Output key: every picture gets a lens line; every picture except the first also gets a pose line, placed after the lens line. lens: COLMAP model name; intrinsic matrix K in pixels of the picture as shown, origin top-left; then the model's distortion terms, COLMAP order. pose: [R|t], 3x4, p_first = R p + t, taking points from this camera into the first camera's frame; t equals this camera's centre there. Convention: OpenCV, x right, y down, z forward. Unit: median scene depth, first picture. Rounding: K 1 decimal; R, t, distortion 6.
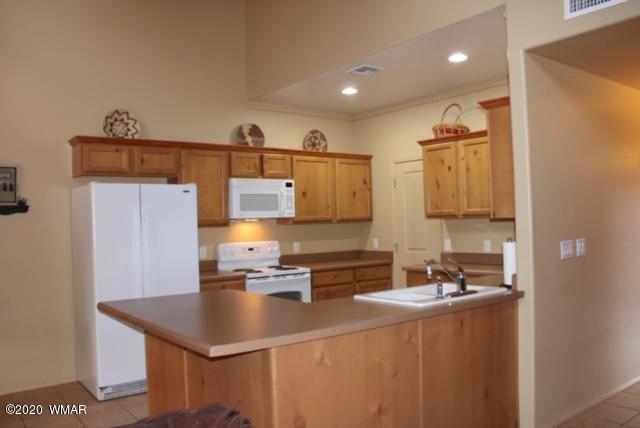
lens RADIAL K [[535.1, 0, 320.0], [0, 535.1, 214.0], [0, 0, 1]] dist [-0.097813, 0.006824]
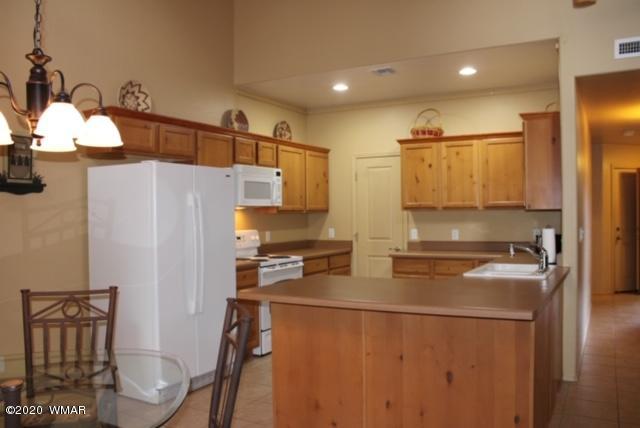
lens RADIAL K [[535.1, 0, 320.0], [0, 535.1, 214.0], [0, 0, 1]] dist [-0.097813, 0.006824]
pose [[0.919258, 0.017221, 0.393279, -0.392884], [-0.020779, 0.999773, 0.004793, 0.014871], [-0.393107, -0.012578, 0.919407, 0.046970]]
